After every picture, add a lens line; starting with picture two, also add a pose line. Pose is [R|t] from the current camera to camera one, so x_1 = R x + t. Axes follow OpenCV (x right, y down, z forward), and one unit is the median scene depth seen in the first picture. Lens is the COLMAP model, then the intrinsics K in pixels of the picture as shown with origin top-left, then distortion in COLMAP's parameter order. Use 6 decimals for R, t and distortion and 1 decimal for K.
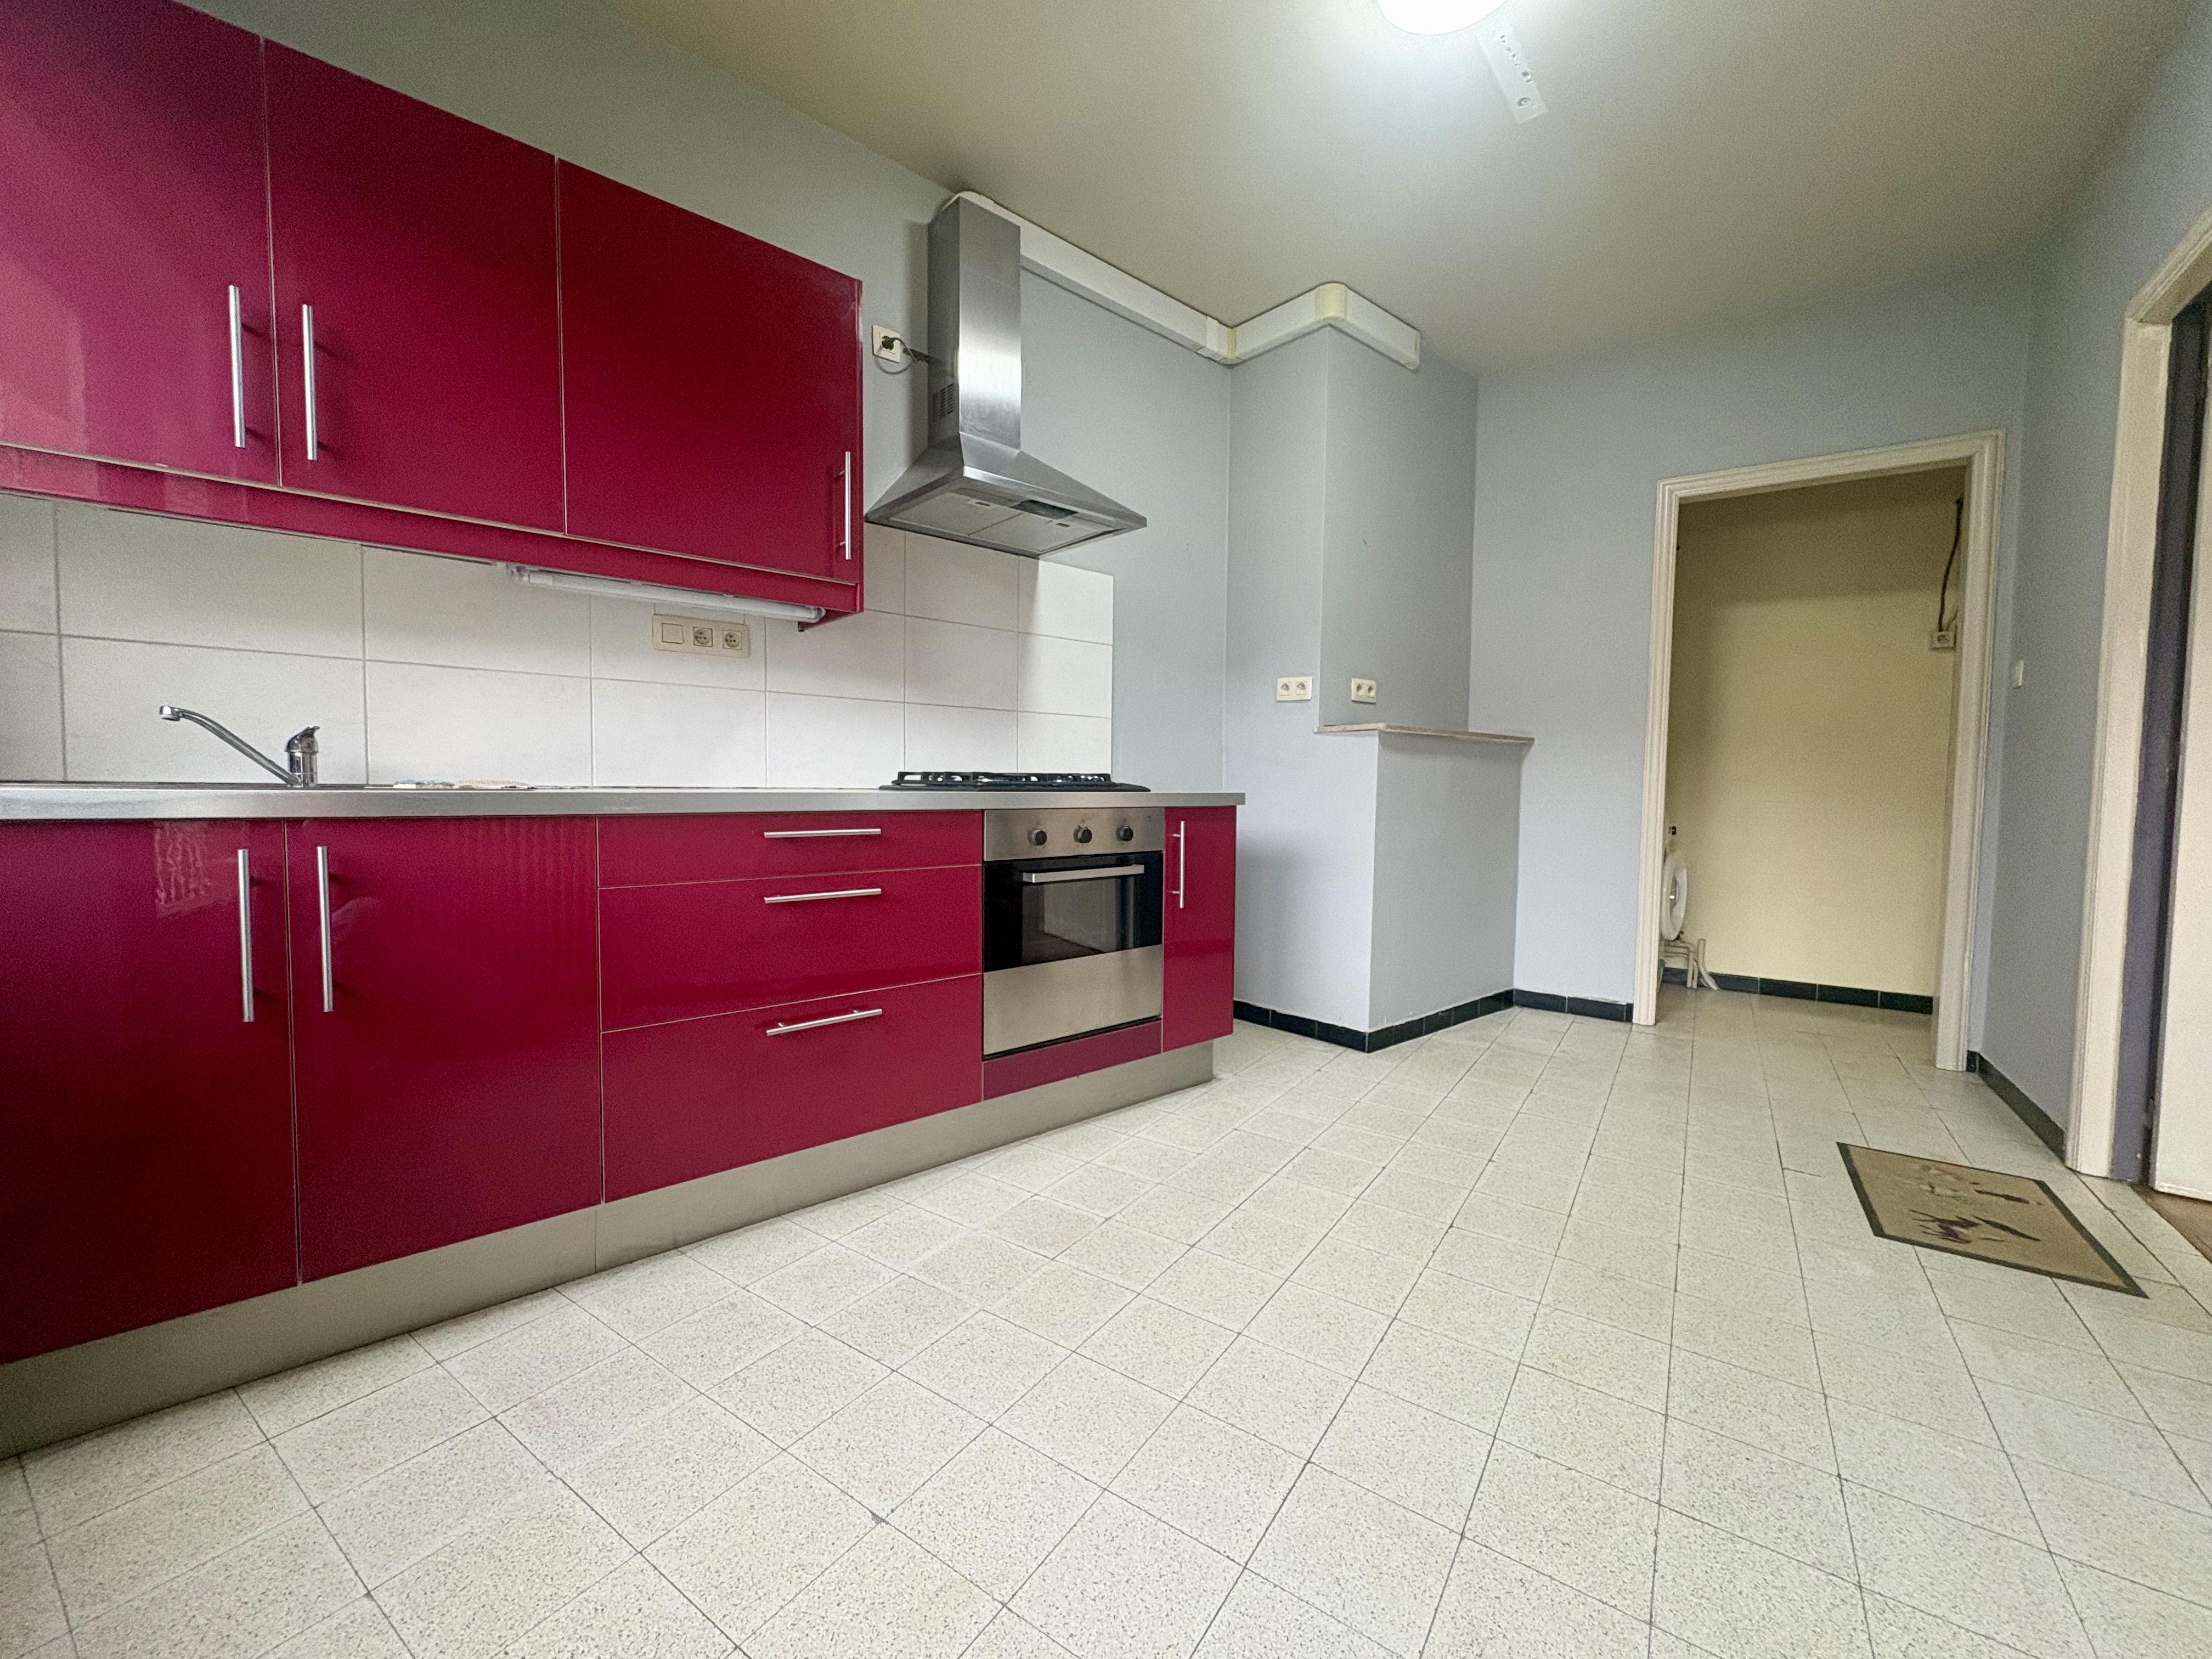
lens RADIAL K [[880.0, 0, 1106.0], [0, 880.0, 829.5], [0, 0, 1]] dist [0.000568, 0.000088]
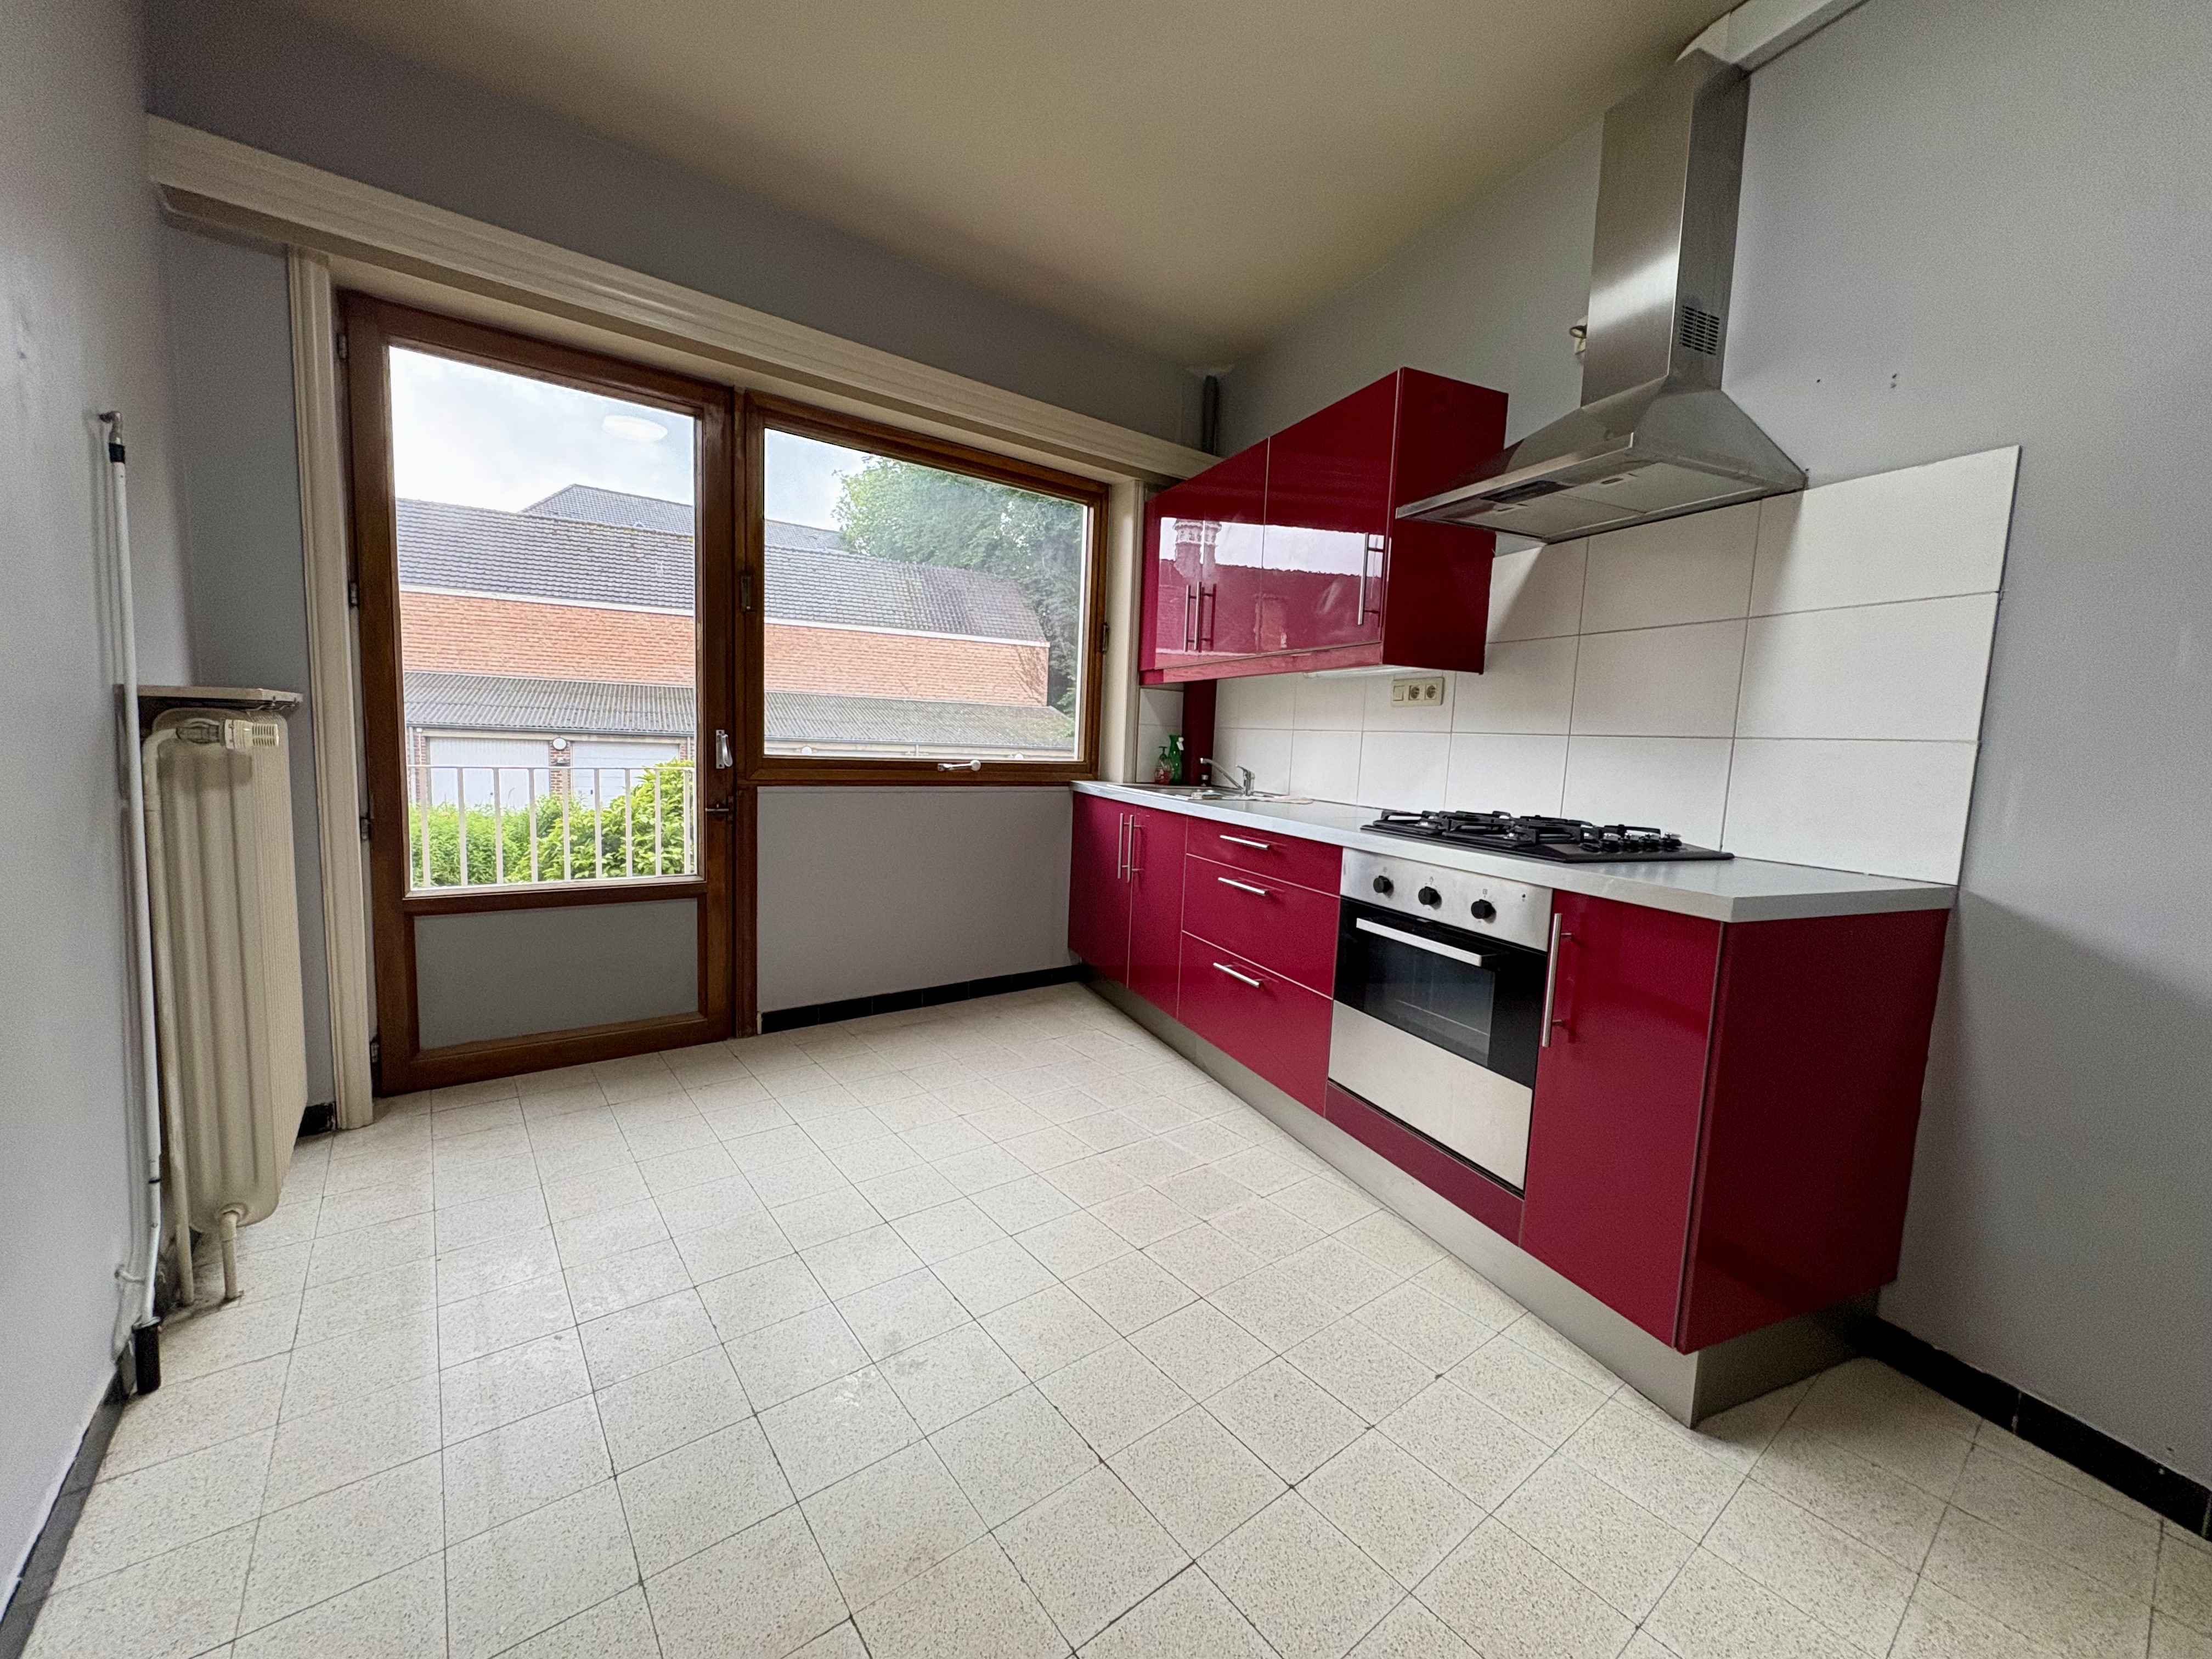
lens RADIAL K [[880.0, 0, 1106.0], [0, 880.0, 829.5], [0, 0, 1]] dist [0.000568, 0.000088]
pose [[-0.309239, 0.075628, -0.947973, 0.883993], [-0.088750, 0.990187, 0.107947, -0.122817], [0.946834, 0.117514, -0.299492, 0.984767]]
